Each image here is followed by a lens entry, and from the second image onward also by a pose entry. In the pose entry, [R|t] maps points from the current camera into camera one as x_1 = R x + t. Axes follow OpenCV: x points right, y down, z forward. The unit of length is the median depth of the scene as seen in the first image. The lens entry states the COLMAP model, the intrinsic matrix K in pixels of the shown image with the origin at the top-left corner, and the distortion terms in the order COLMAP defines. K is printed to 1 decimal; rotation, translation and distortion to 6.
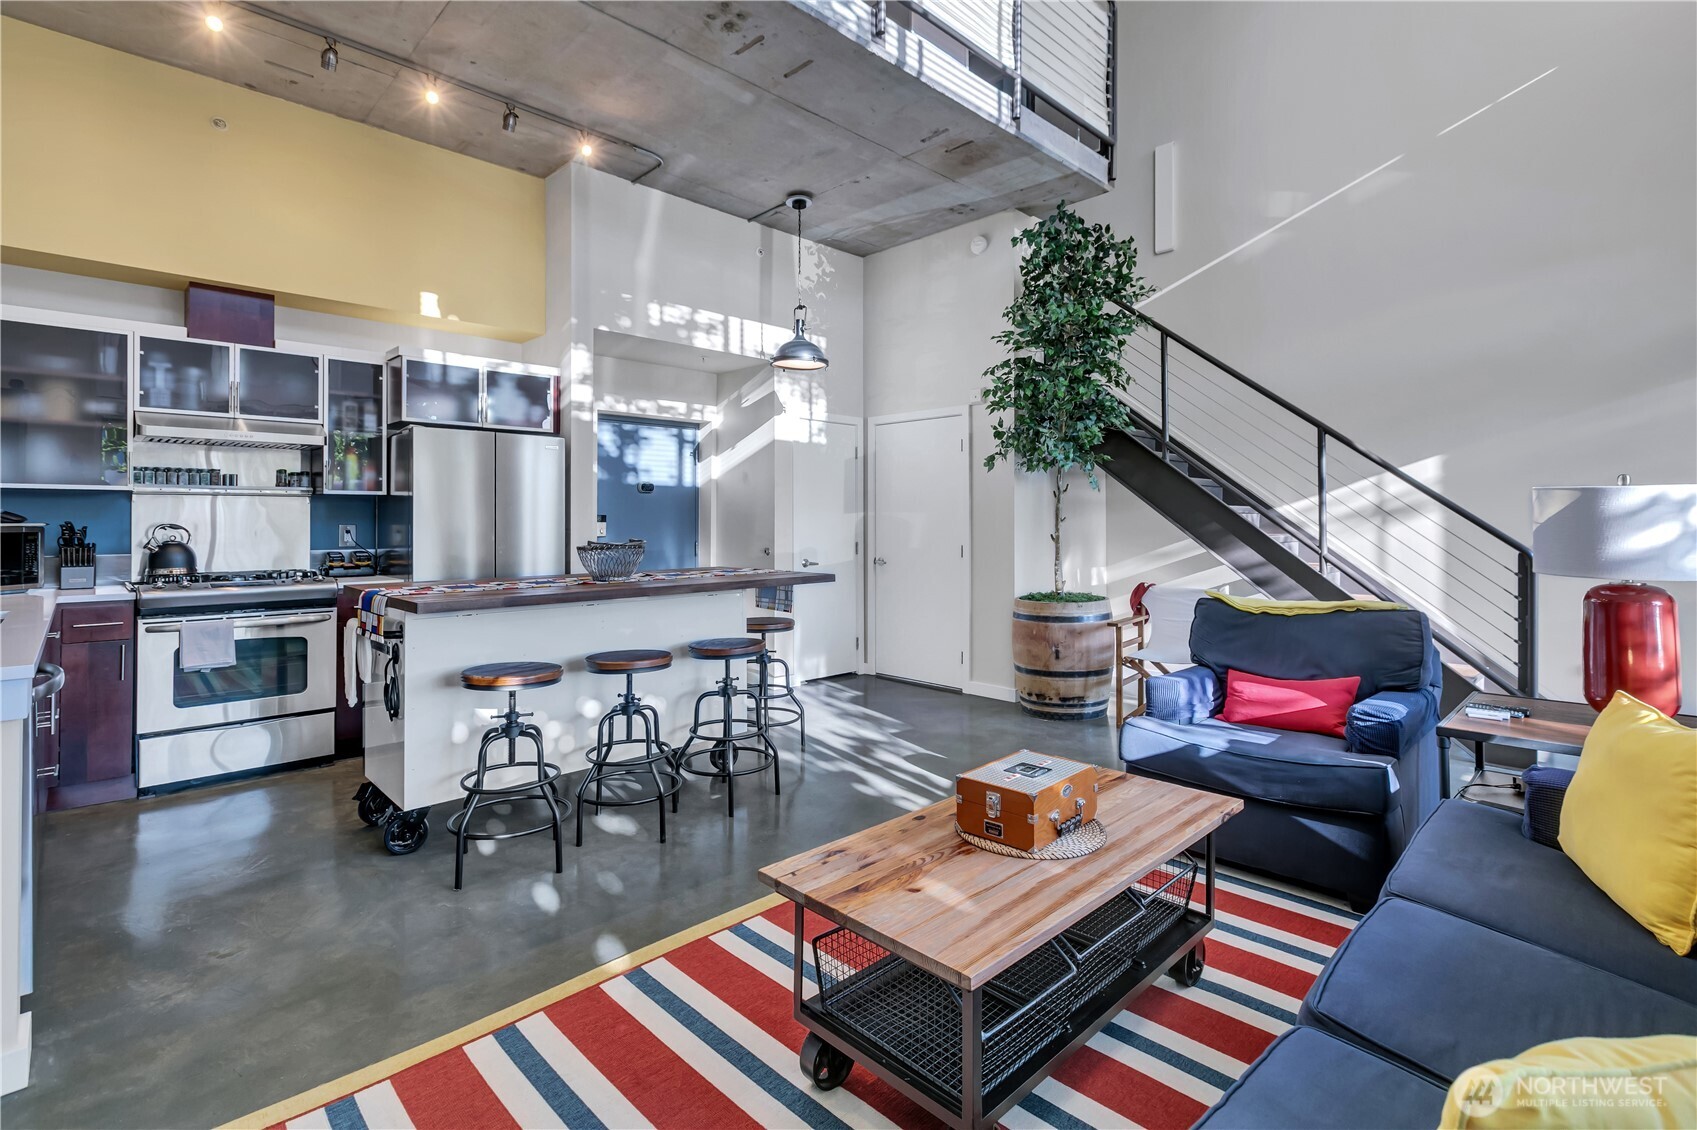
lens RADIAL K [[784.3, 0, 852.4], [0, 784.3, 516.1], [0, 0, 1]] dist [-0.000338, -0.000028]
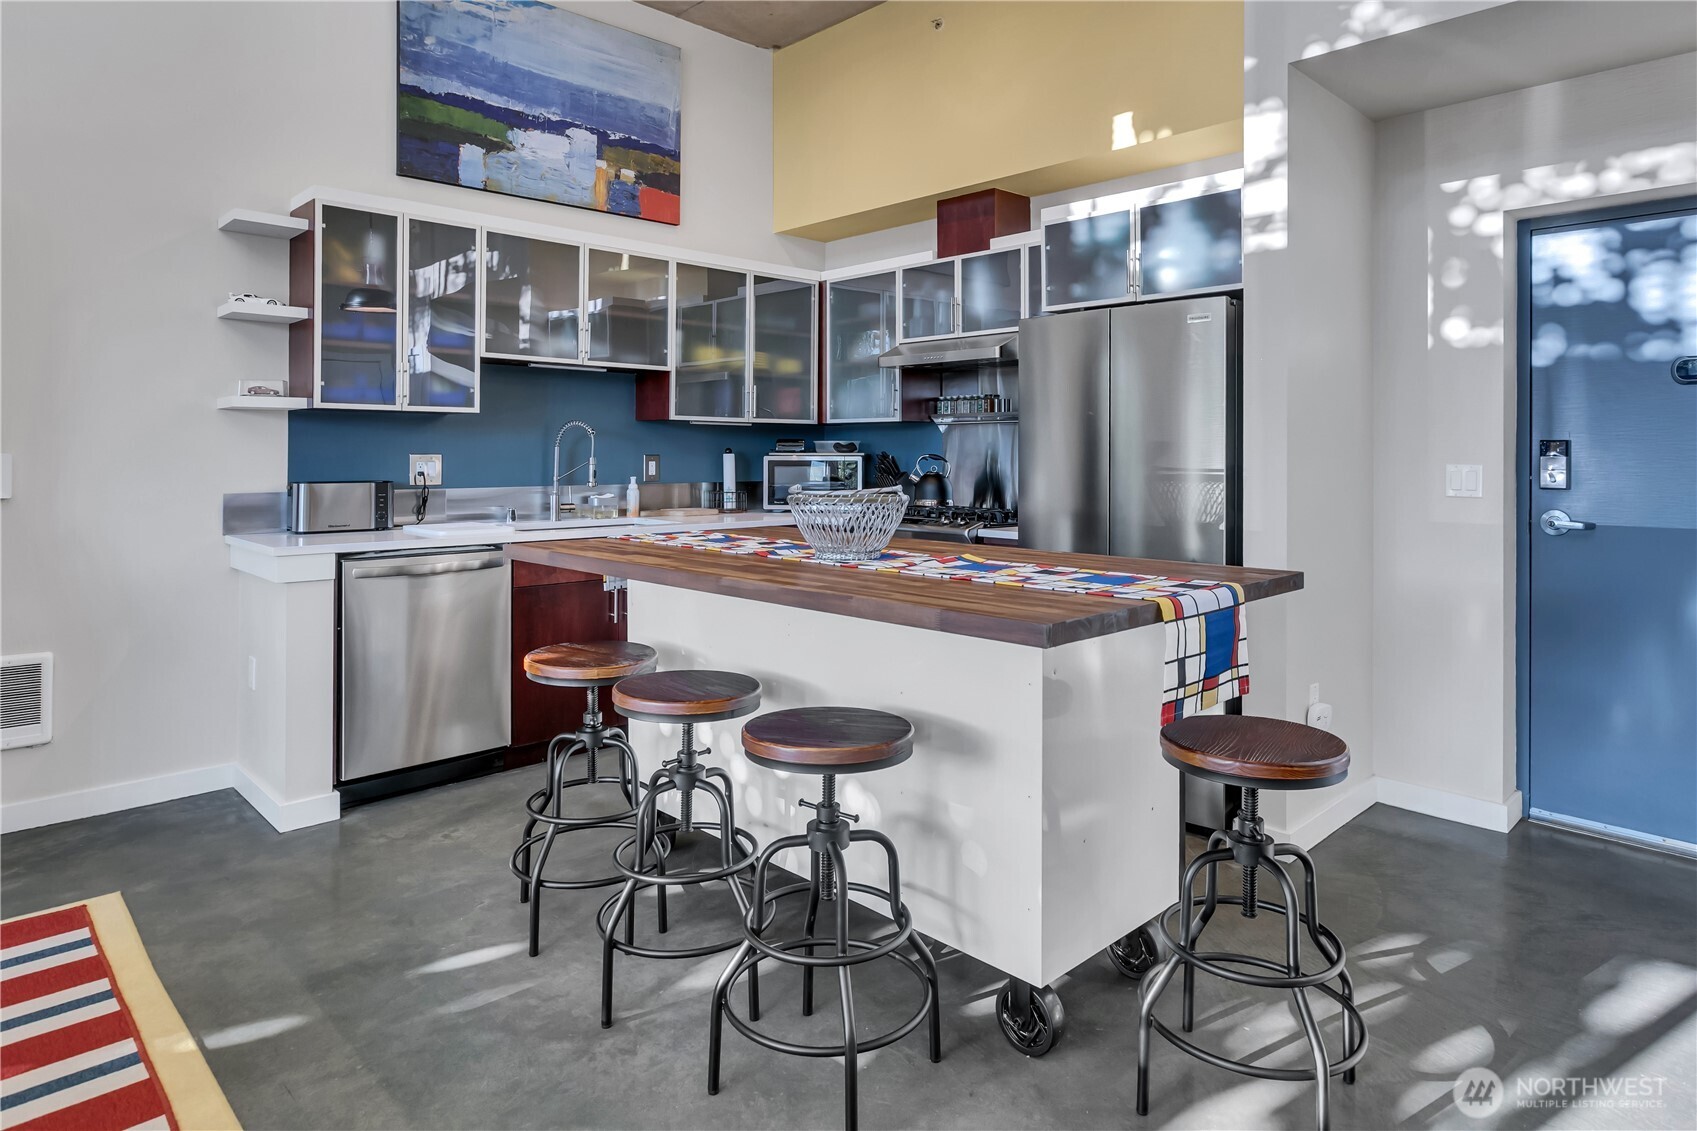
lens RADIAL K [[995.4, 0, 850.3], [0, 995.4, 448.3], [0, 0, 1]] dist [0.004484, 0.000947]
pose [[0.001067, 0.005622, -0.999984, 0.312821], [0.012456, 0.999907, 0.005635, -0.004667], [0.999922, -0.012462, 0.000997, 0.767004]]
